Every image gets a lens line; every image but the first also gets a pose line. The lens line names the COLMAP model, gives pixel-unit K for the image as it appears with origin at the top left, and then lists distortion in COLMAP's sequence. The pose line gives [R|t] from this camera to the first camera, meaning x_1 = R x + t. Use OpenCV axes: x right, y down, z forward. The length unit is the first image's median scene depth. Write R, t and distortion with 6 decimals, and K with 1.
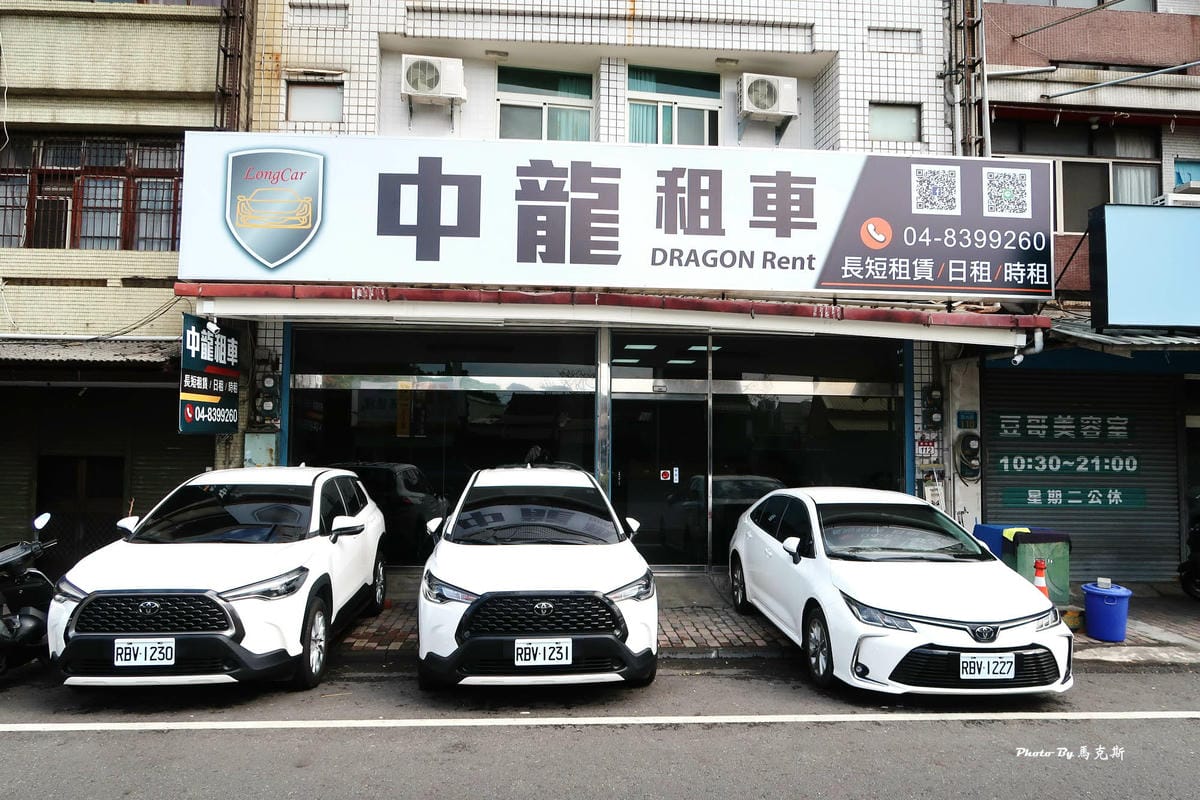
lens RADIAL K [[849.1, 0, 583.7], [0, 849.1, 386.8], [0, 0, 1]] dist [-0.042795, 0.032687]
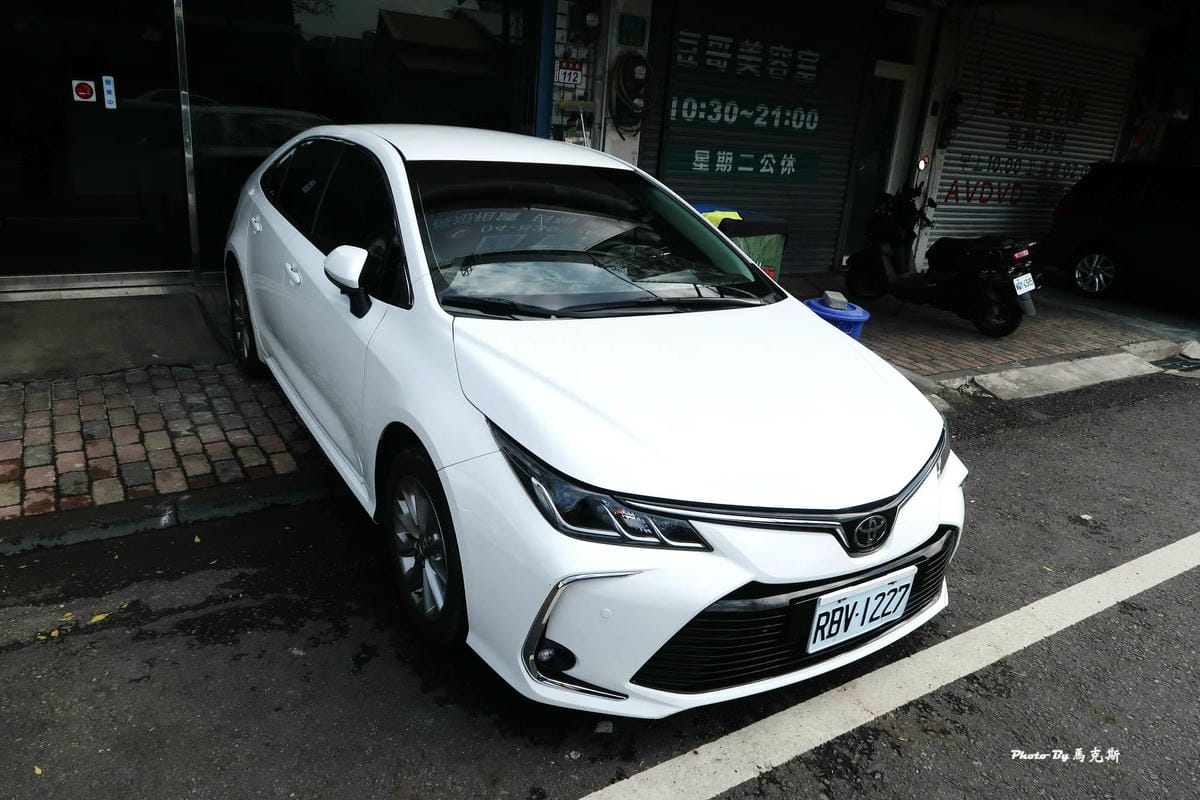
lens RADIAL K [[849.1, 0, 583.7], [0, 849.1, 386.8], [0, 0, 1]] dist [-0.042795, 0.032687]
pose [[0.876339, -0.095935, 0.472045, 0.125705], [-0.095923, 0.925584, 0.366187, 0.070136], [-0.472047, -0.366184, 0.801923, 0.509468]]
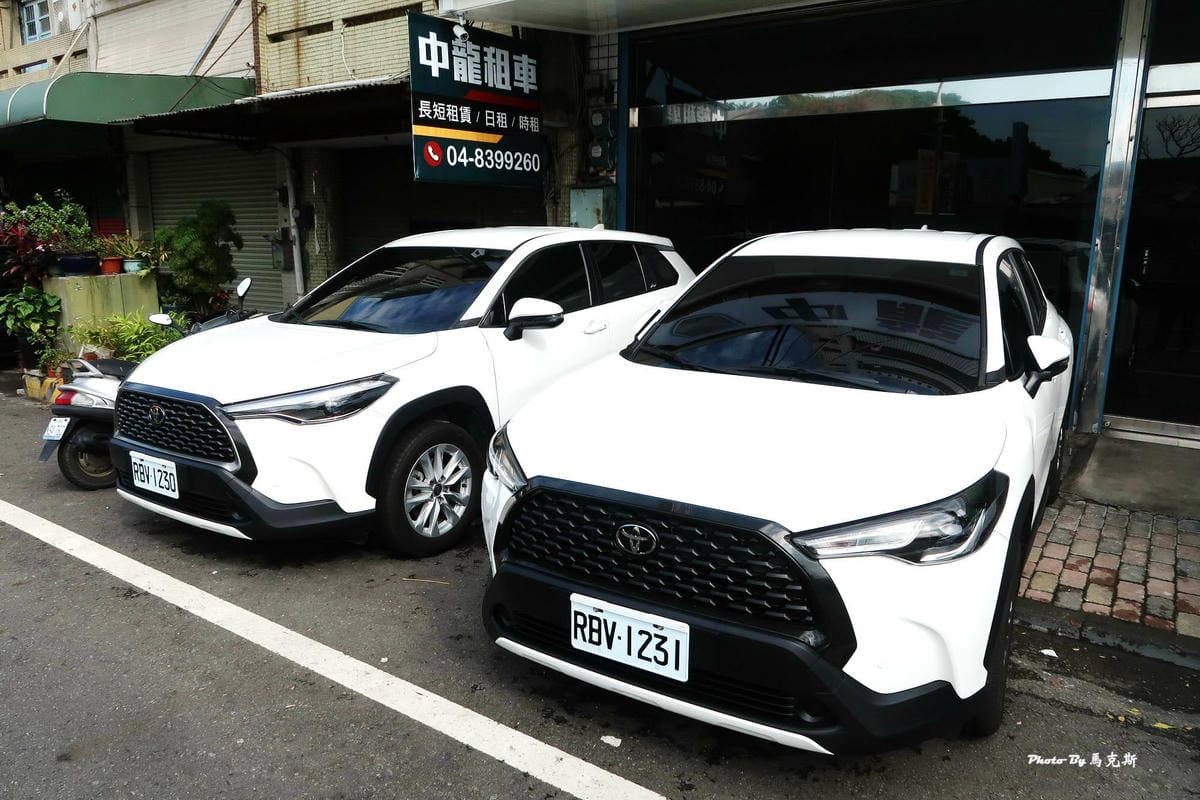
lens RADIAL K [[849.1, 0, 583.7], [0, 849.1, 386.8], [0, 0, 1]] dist [-0.042795, 0.032687]
pose [[0.788741, 0.113499, -0.604157, 0.111258], [0.037139, 0.972214, 0.231129, 0.060150], [0.613602, -0.204739, 0.762610, 0.438707]]
